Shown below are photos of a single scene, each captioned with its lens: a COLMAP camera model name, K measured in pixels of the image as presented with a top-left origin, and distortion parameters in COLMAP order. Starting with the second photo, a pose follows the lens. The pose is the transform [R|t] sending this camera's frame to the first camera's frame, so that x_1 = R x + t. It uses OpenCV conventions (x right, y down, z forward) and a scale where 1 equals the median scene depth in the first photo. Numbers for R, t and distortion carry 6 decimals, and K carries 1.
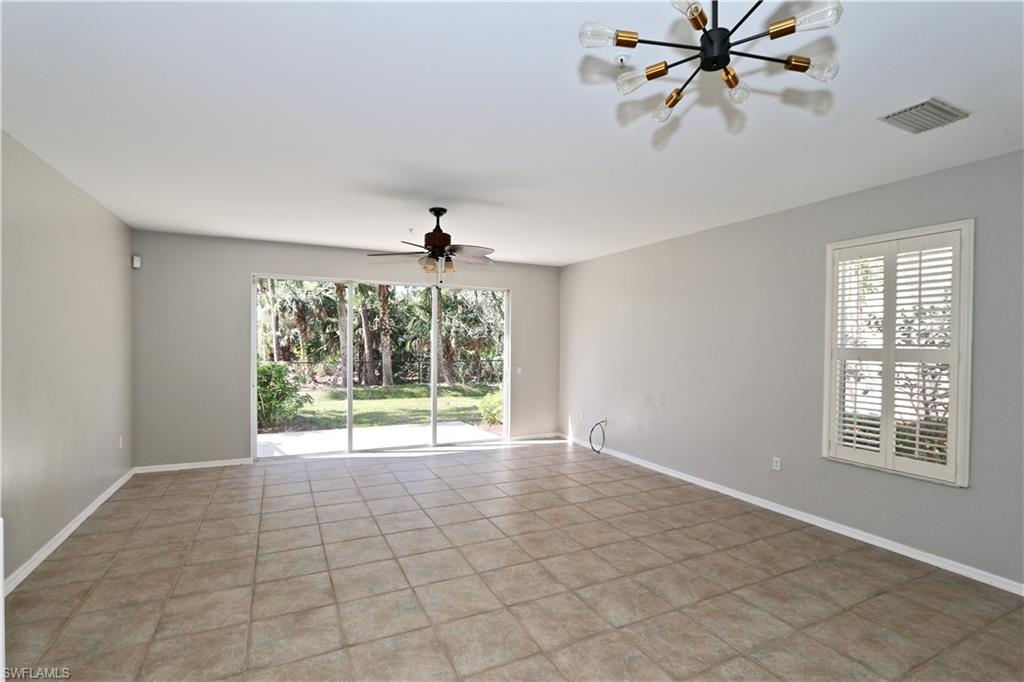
lens RADIAL K [[469.2, 0, 512.4], [0, 469.2, 347.2], [0, 0, 1]] dist [-0.014805, 0.000943]
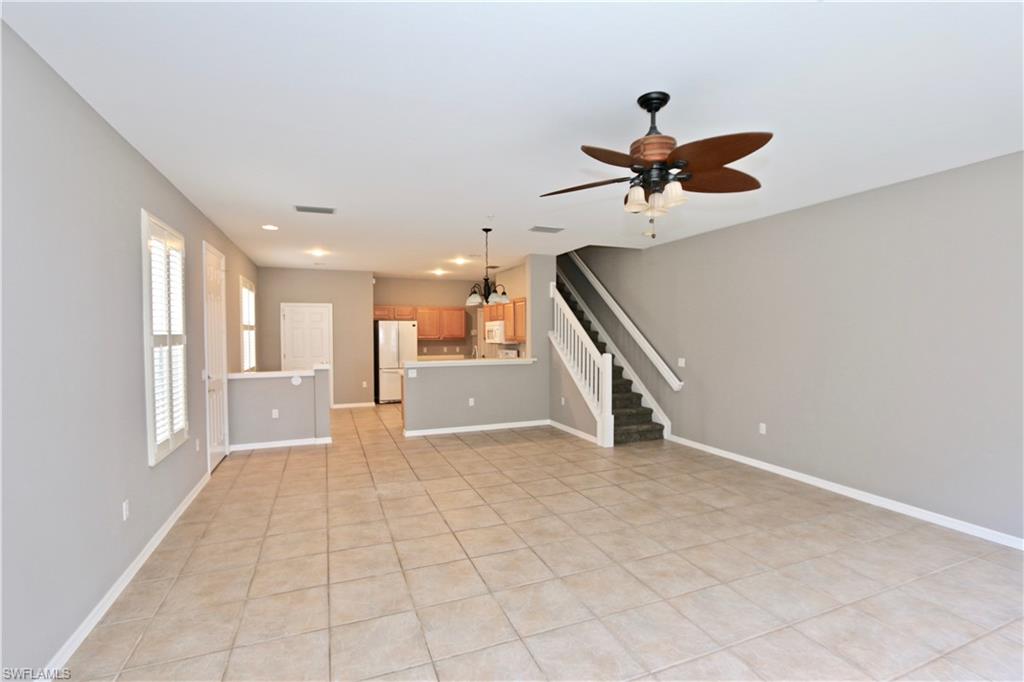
lens RADIAL K [[469.2, 0, 512.4], [0, 469.2, 347.2], [0, 0, 1]] dist [-0.014805, 0.000943]
pose [[-0.997307, -0.008784, 0.072816, -0.042523], [-0.005371, 0.998884, 0.046930, -0.023444], [-0.073147, 0.046412, -0.996241, 2.097320]]
